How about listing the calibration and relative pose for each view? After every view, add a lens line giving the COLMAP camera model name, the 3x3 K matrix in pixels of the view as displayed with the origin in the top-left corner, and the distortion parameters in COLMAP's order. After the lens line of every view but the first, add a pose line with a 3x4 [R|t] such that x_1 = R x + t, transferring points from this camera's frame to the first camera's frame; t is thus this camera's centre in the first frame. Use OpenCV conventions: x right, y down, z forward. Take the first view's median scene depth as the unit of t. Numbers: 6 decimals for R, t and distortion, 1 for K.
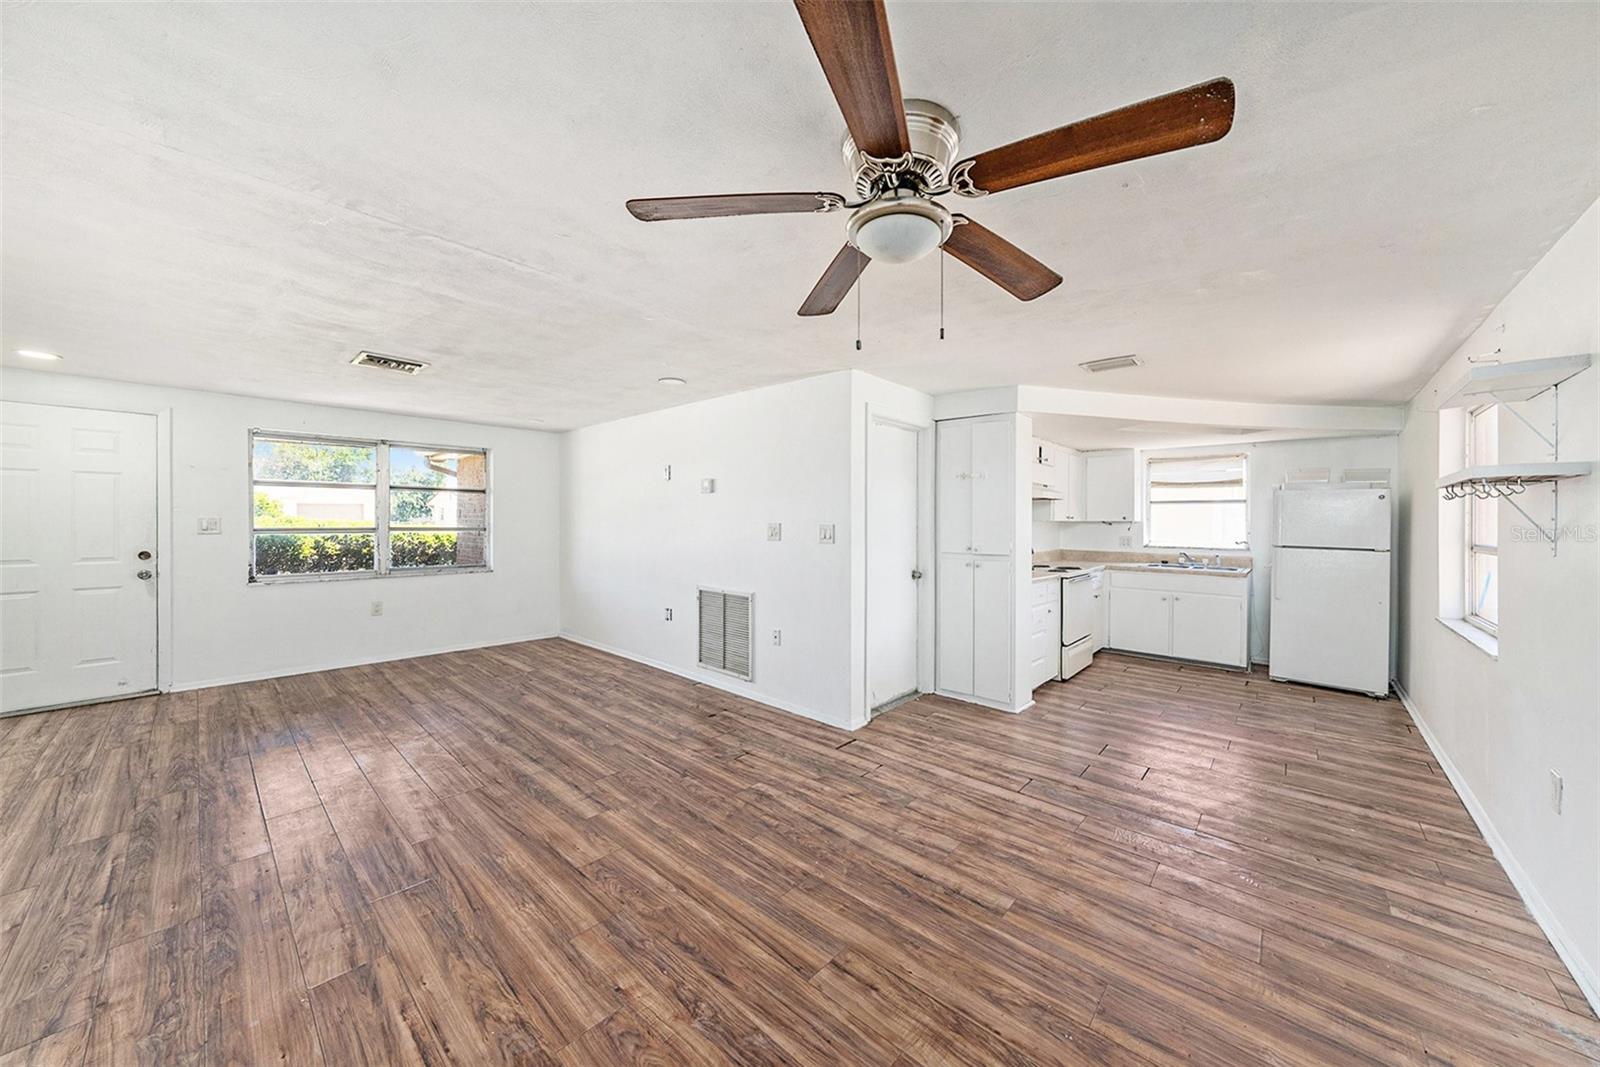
lens RADIAL K [[566.8, 0, 794.9], [0, 566.8, 520.3], [0, 0, 1]] dist [-0.025585, 0.006717]
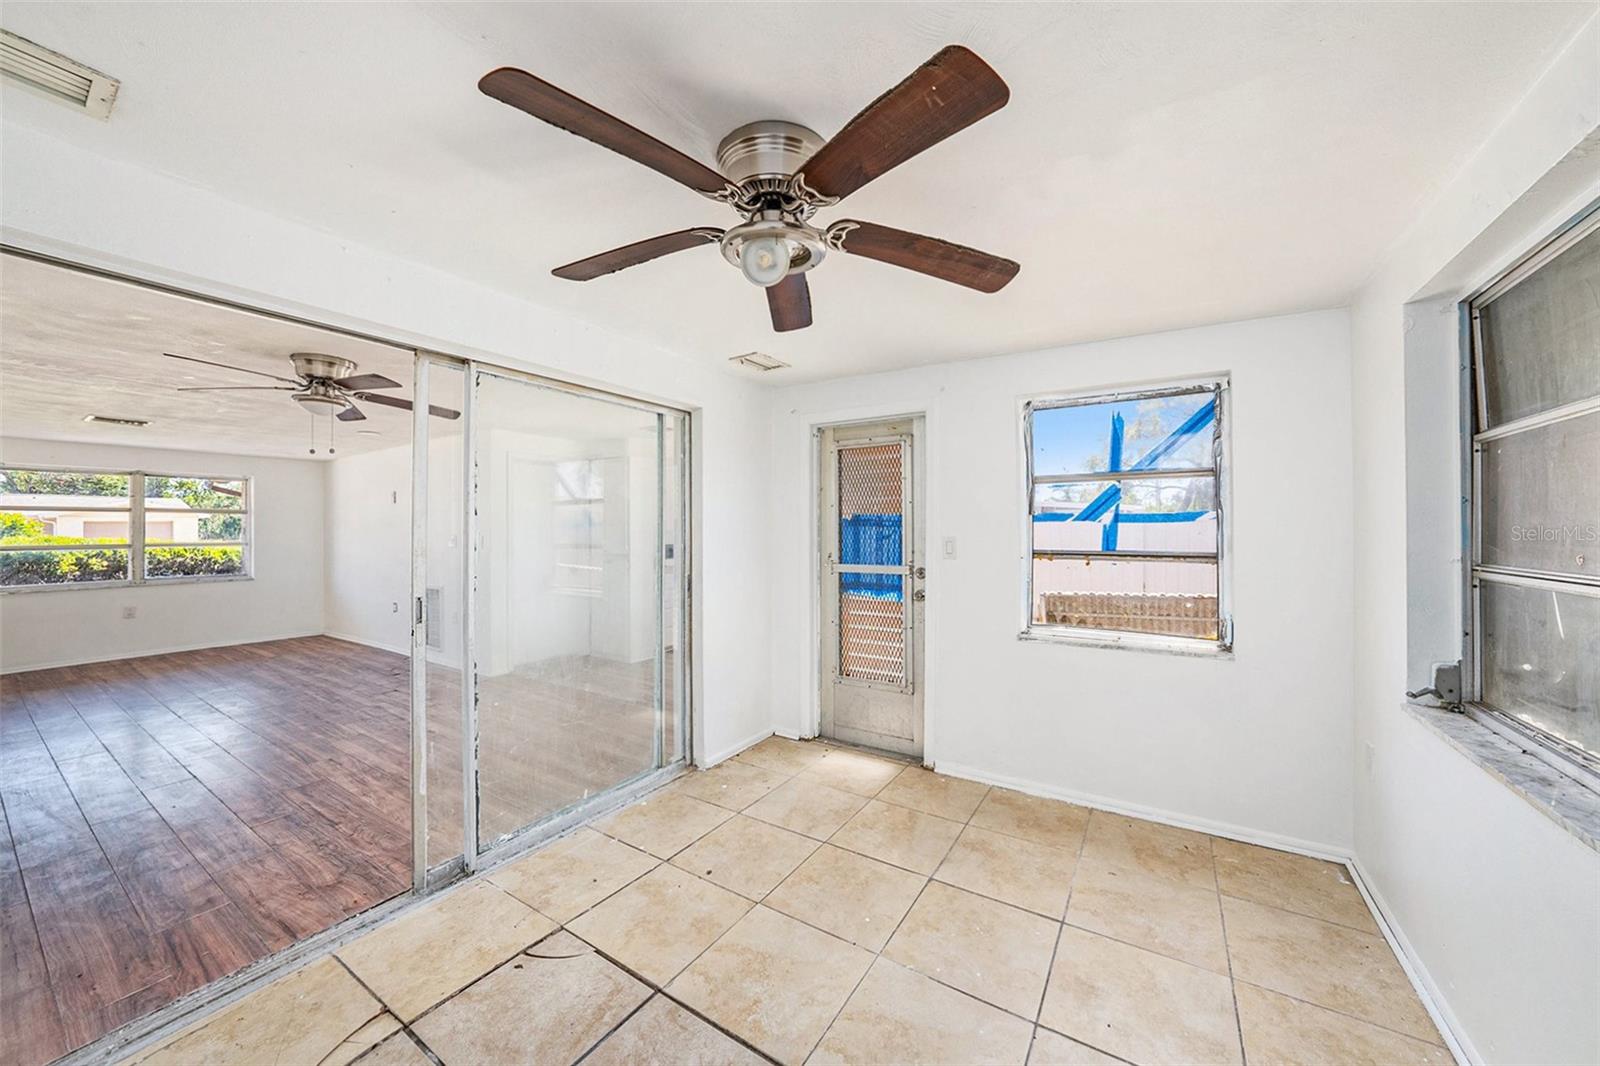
lens RADIAL K [[566.8, 0, 794.9], [0, 566.8, 519.8], [0, 0, 1]] dist [-0.025585, 0.006717]
pose [[0.985109, -0.012048, 0.171506, 0.554868], [0.015313, 0.999726, -0.017726, 0.005270], [-0.171246, 0.020088, 0.985024, -0.500852]]
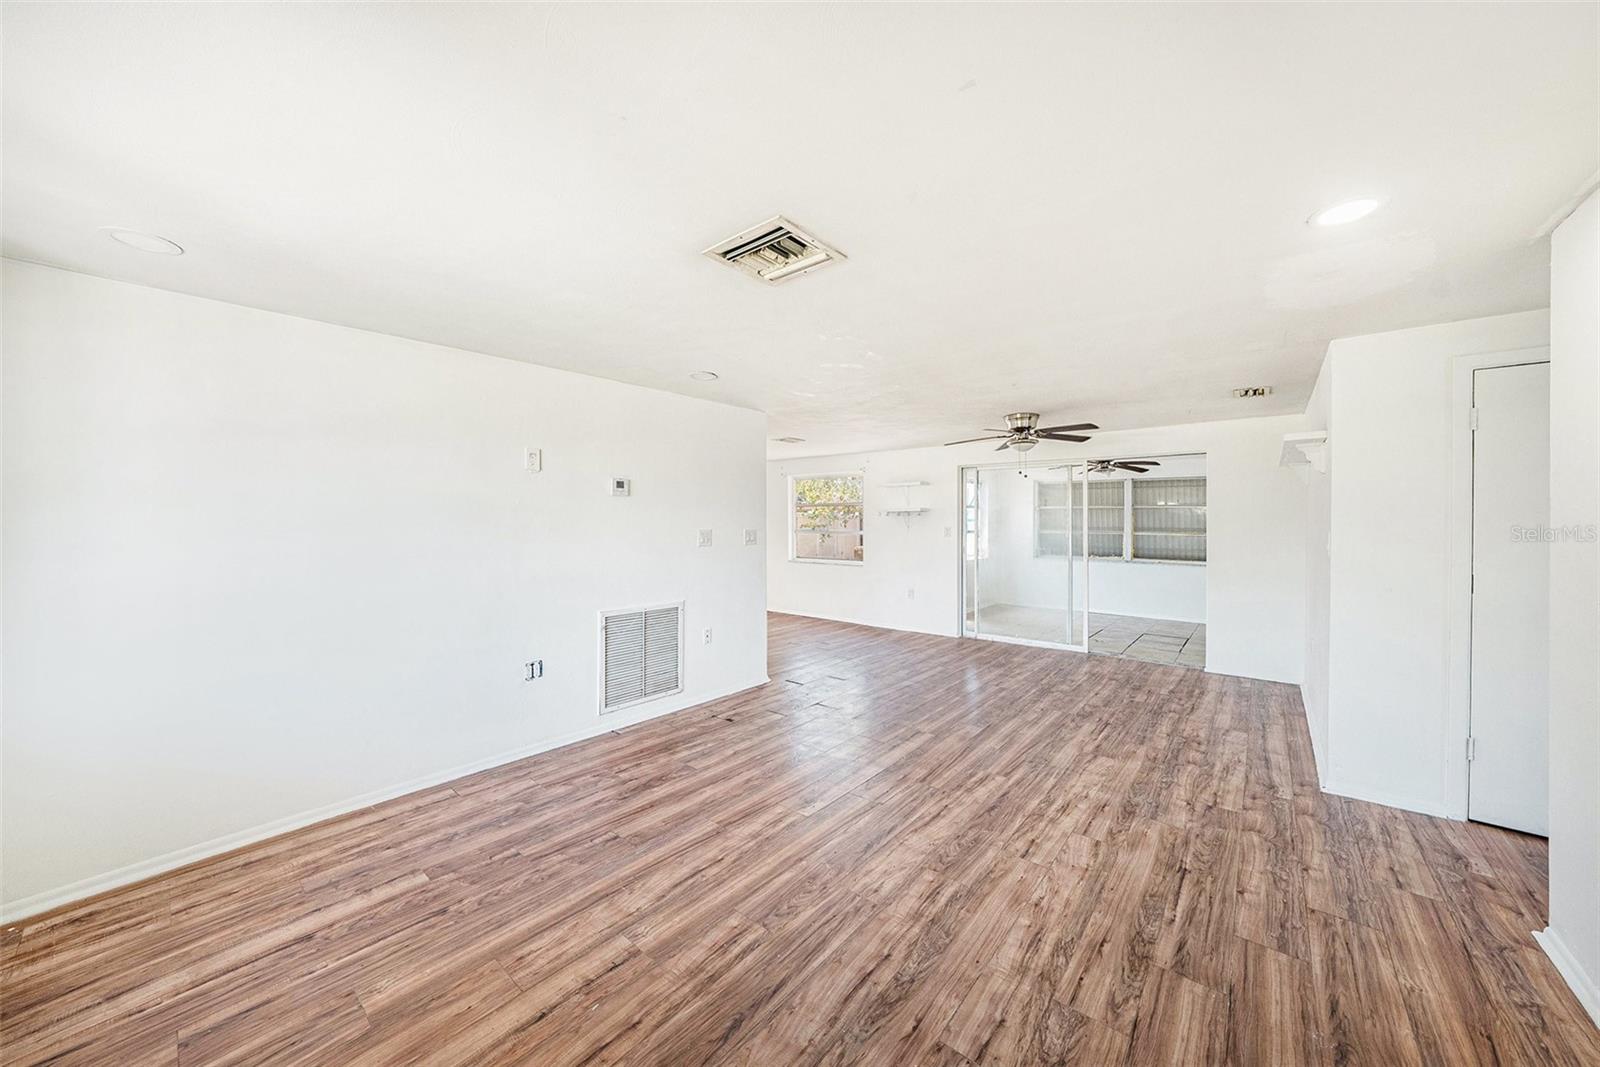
lens RADIAL K [[563.0, 0, 802.8], [0, 563.0, 521.0], [0, 0, 1]] dist [-0.026806, 0.006351]
pose [[-0.048405, -0.008208, 0.998794, -1.097759], [-0.000054, 0.999966, 0.008215, -0.021351], [-0.998828, 0.000344, -0.048404, 0.862789]]
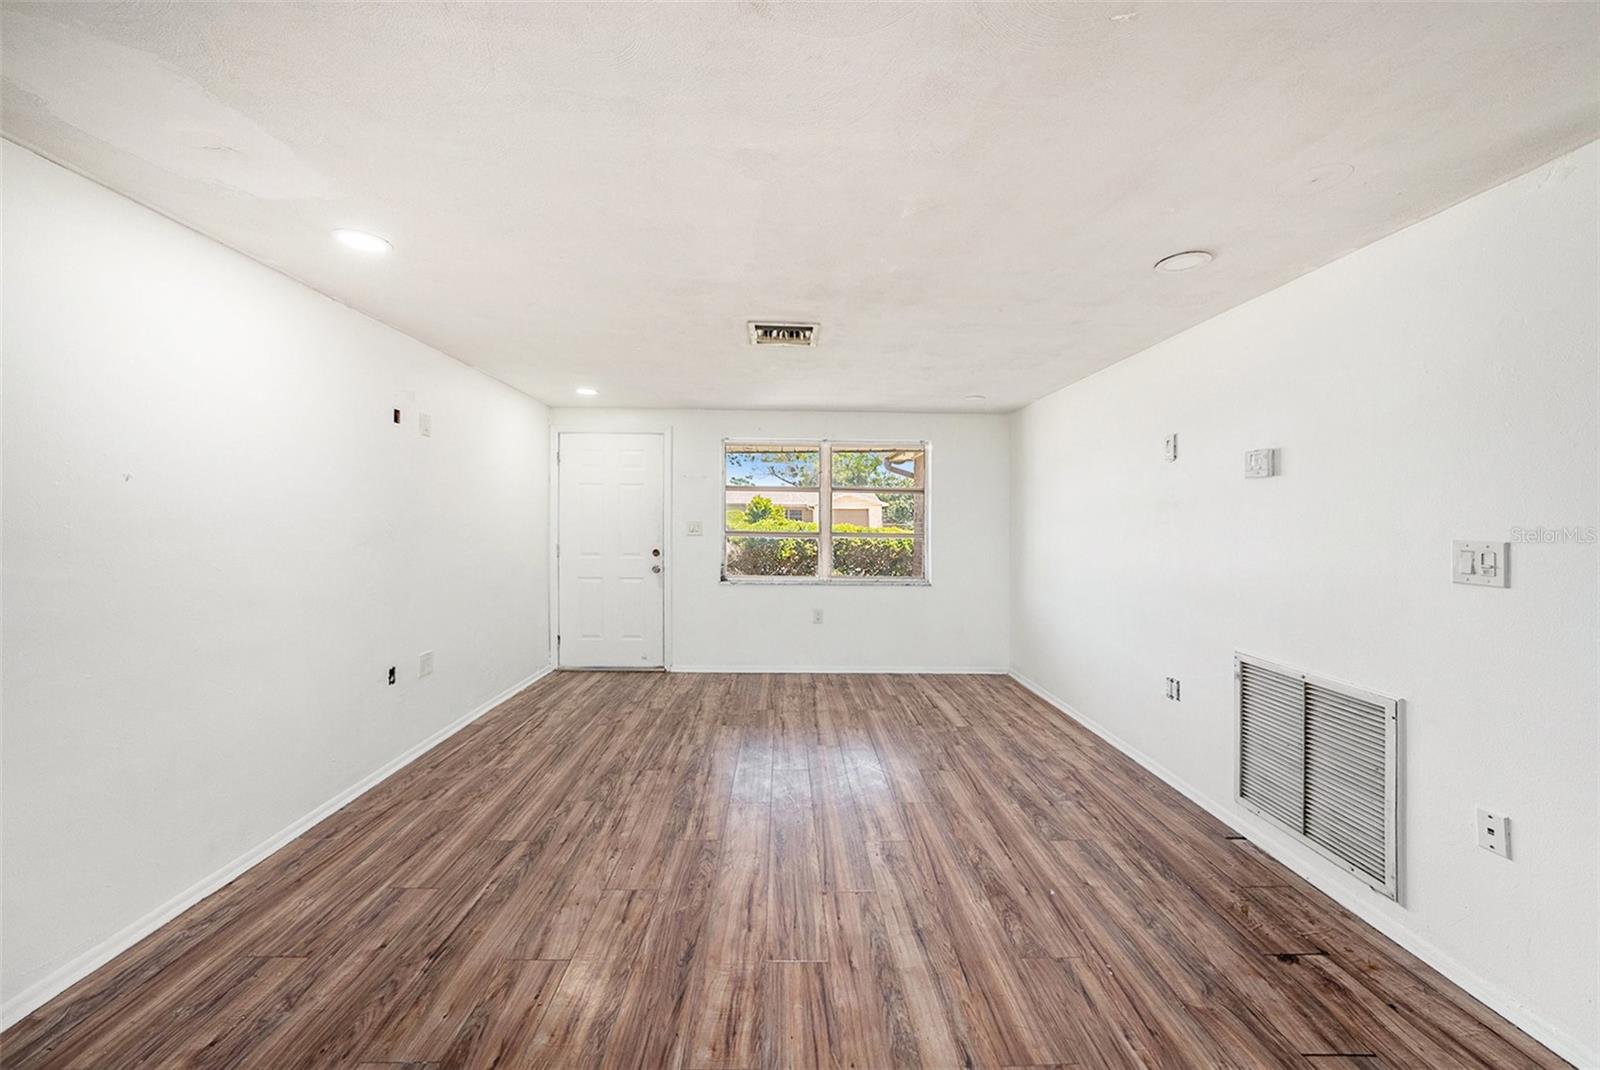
lens RADIAL K [[566.8, 0, 794.9], [0, 566.8, 521.8], [0, 0, 1]] dist [-0.025585, 0.006717]
pose [[0.694850, 0.007014, -0.719121, -0.097405], [-0.009242, 0.999957, 0.000824, -0.007168], [0.719095, 0.006074, 0.694885, 0.370199]]
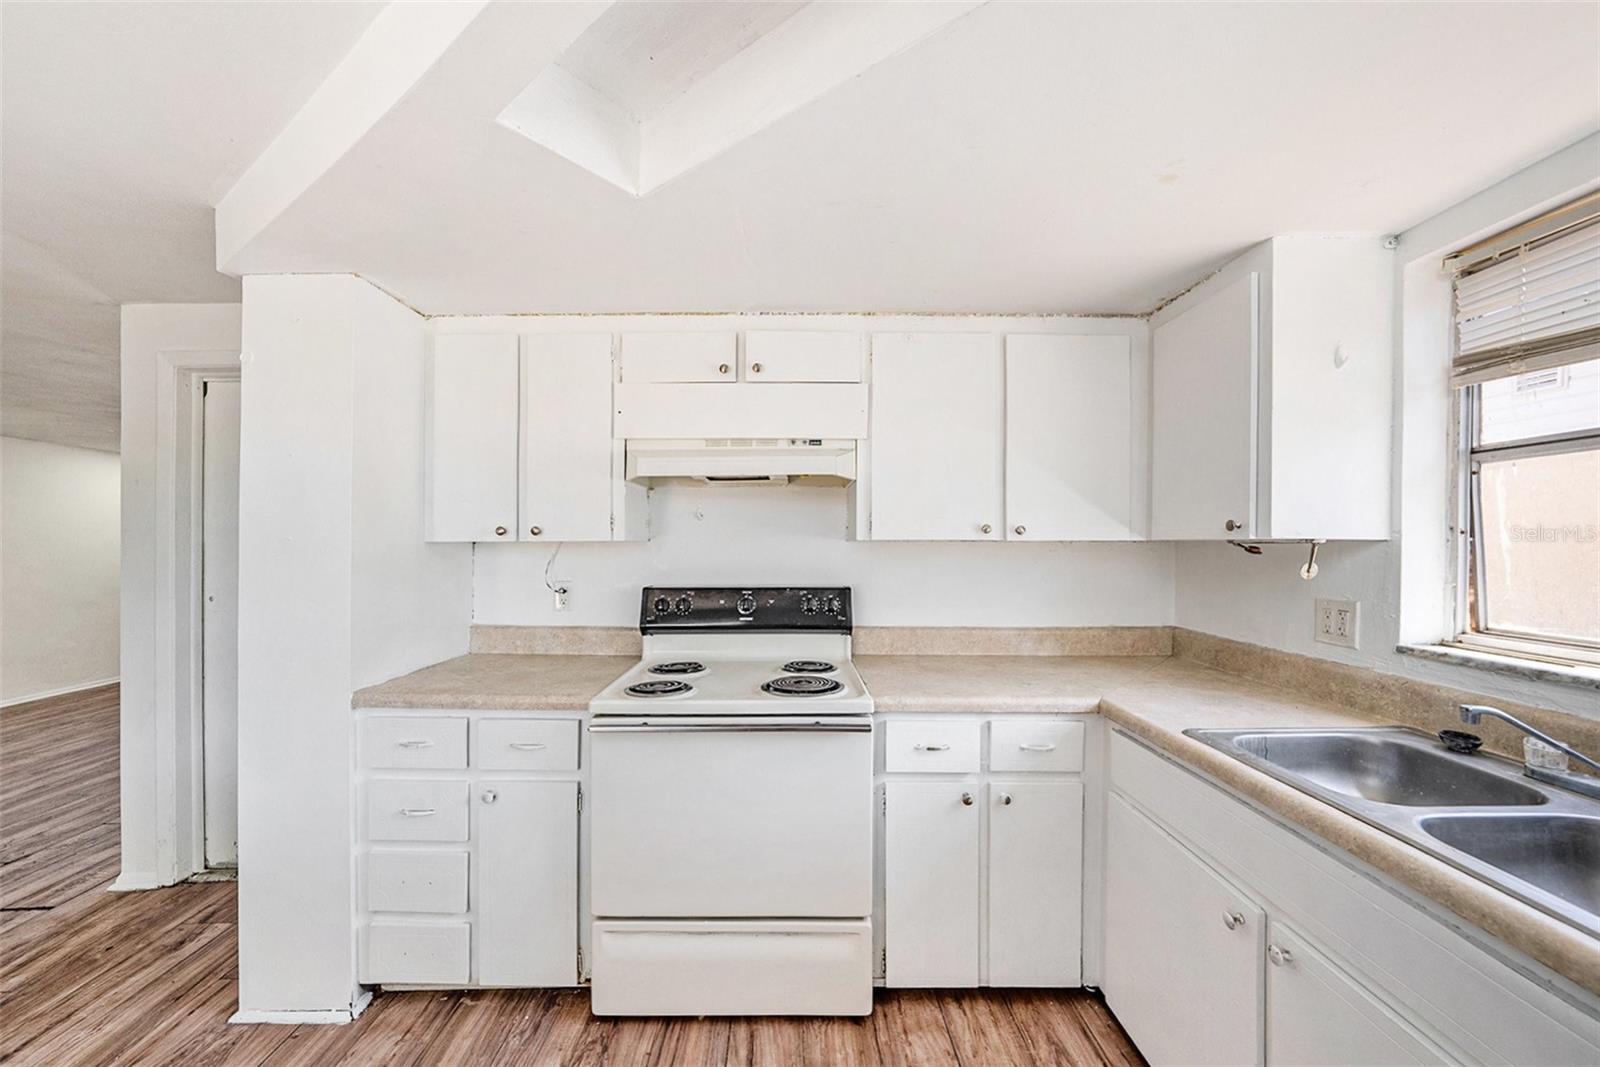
lens RADIAL K [[595.0, 0, 796.9], [0, 595.0, 552.9], [0, 0, 1]] dist [-0.001186, 0.005891]
pose [[0.667310, 0.005120, -0.744763, 0.946881], [0.007389, 0.999882, 0.013495, 0.004453], [0.744743, -0.014509, 0.667193, 0.982664]]
